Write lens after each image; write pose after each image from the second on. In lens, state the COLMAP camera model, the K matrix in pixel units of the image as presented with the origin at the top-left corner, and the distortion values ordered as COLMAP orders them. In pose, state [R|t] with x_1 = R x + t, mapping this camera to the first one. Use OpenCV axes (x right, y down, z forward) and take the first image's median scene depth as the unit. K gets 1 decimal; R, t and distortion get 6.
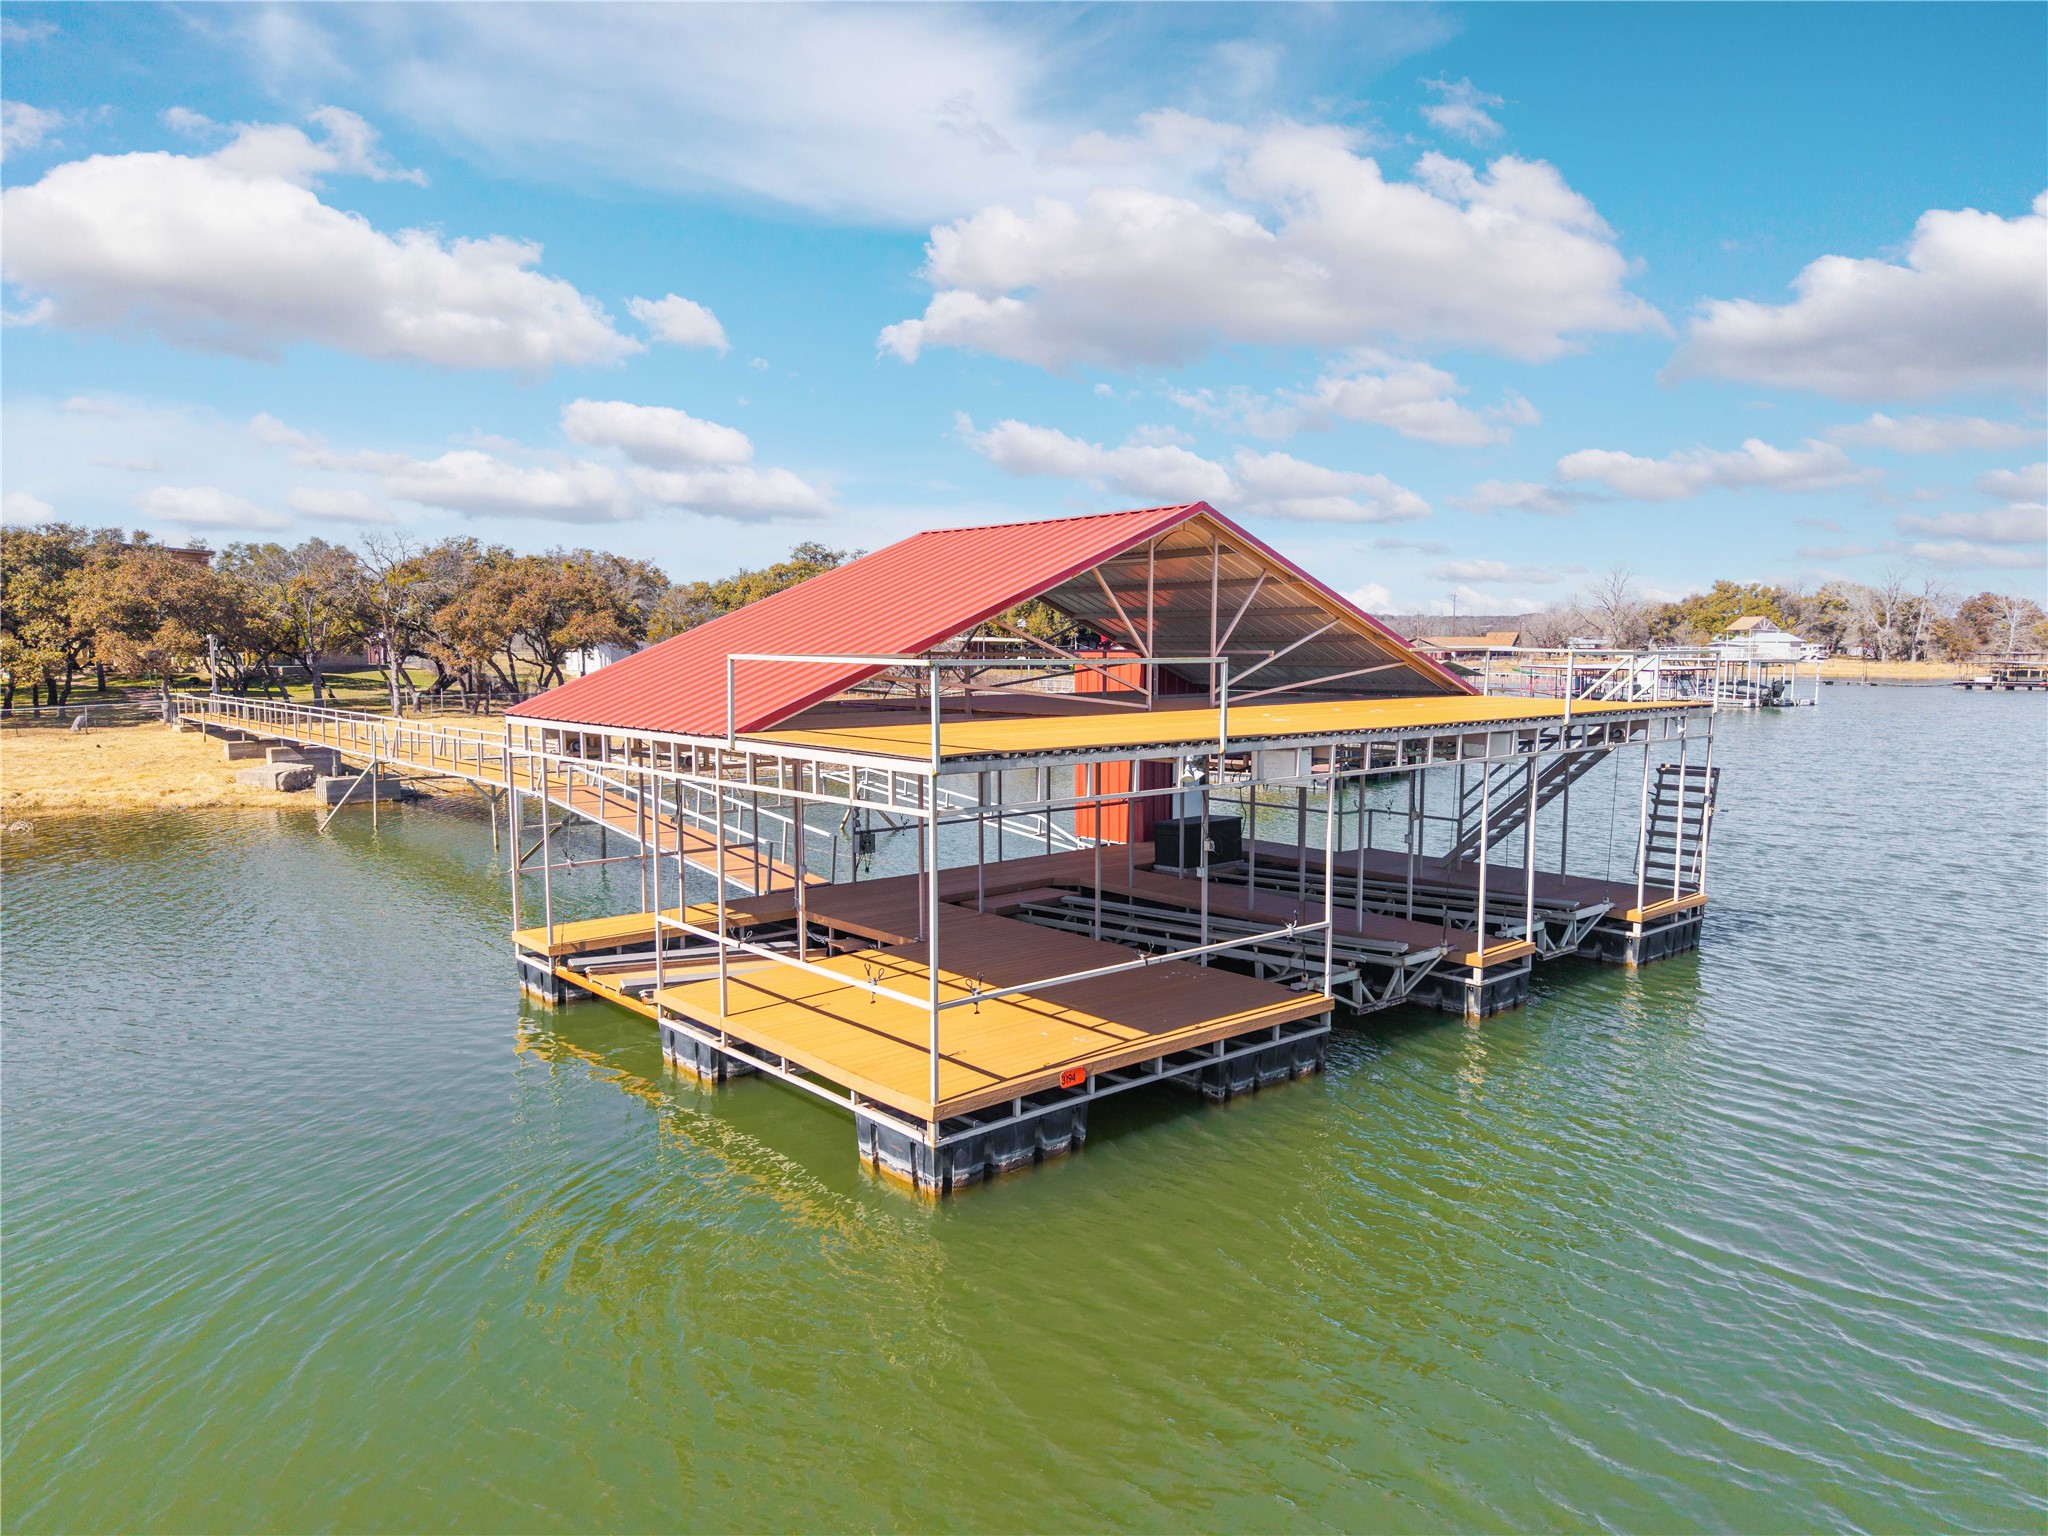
lens RADIAL K [[1412.1, 0, 1023.2], [0, 1412.1, 752.3], [0, 0, 1]] dist [0.007079, -0.001903]
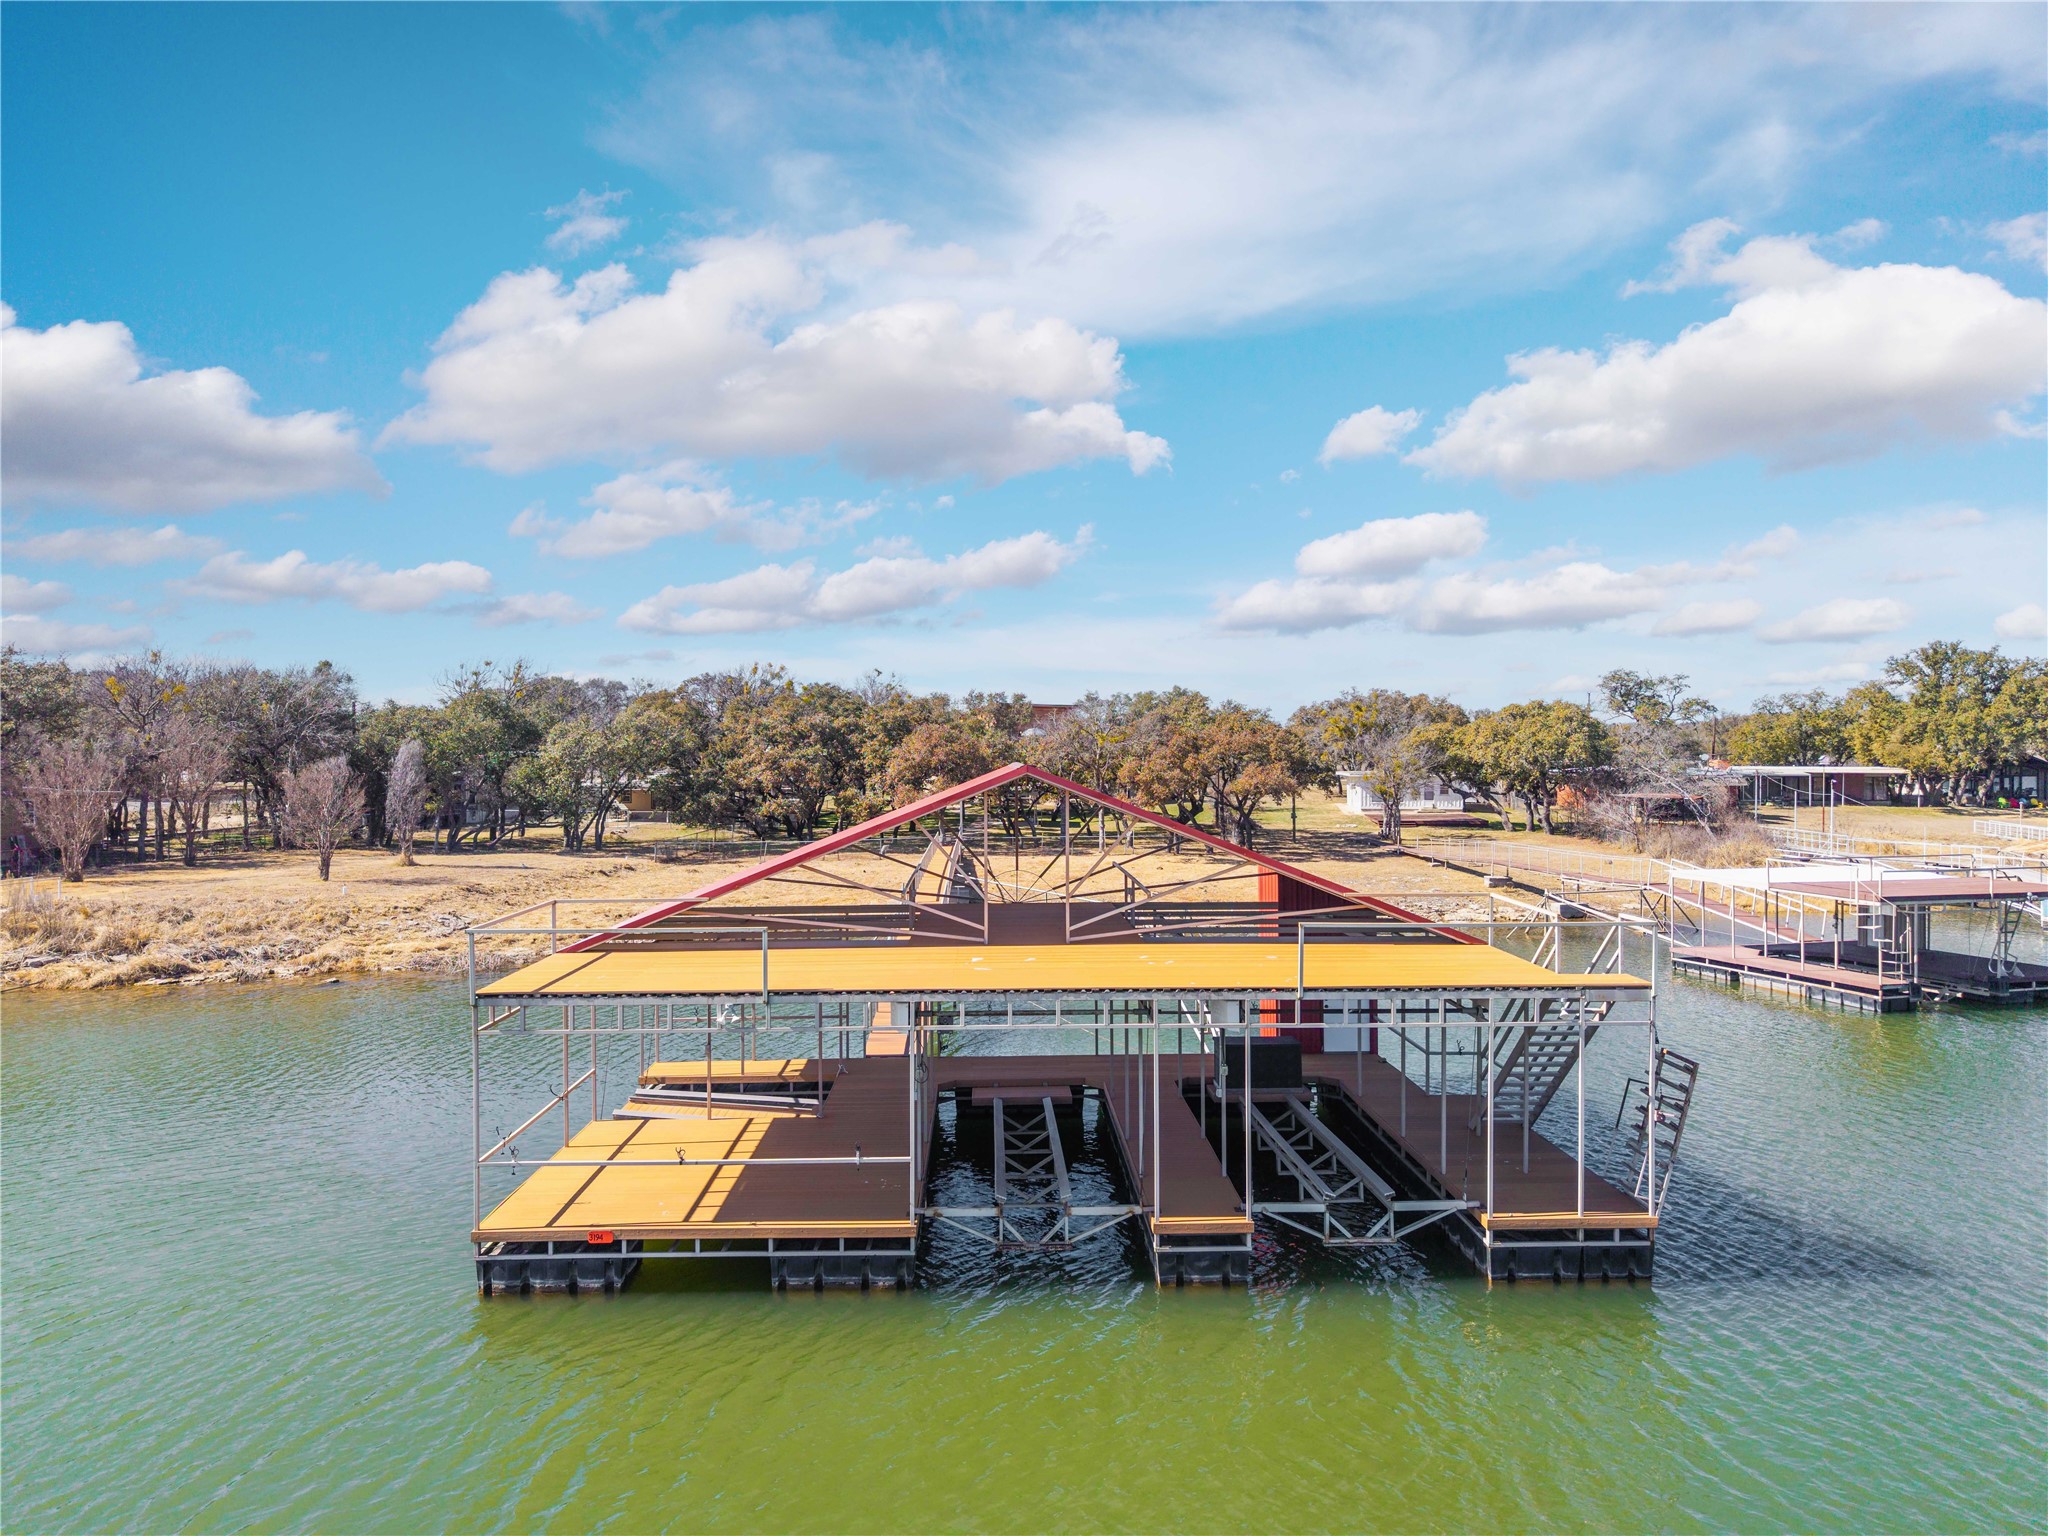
lens RADIAL K [[1412.1, 0, 1024.0], [0, 1412.1, 777.5], [0, 0, 1]] dist [0.007079, -0.001903]
pose [[0.755491, 0.007950, -0.655111, 1.098422], [-0.043117, 0.998362, -0.037608, -0.157285], [0.653739, 0.056659, 0.754596, 0.196124]]
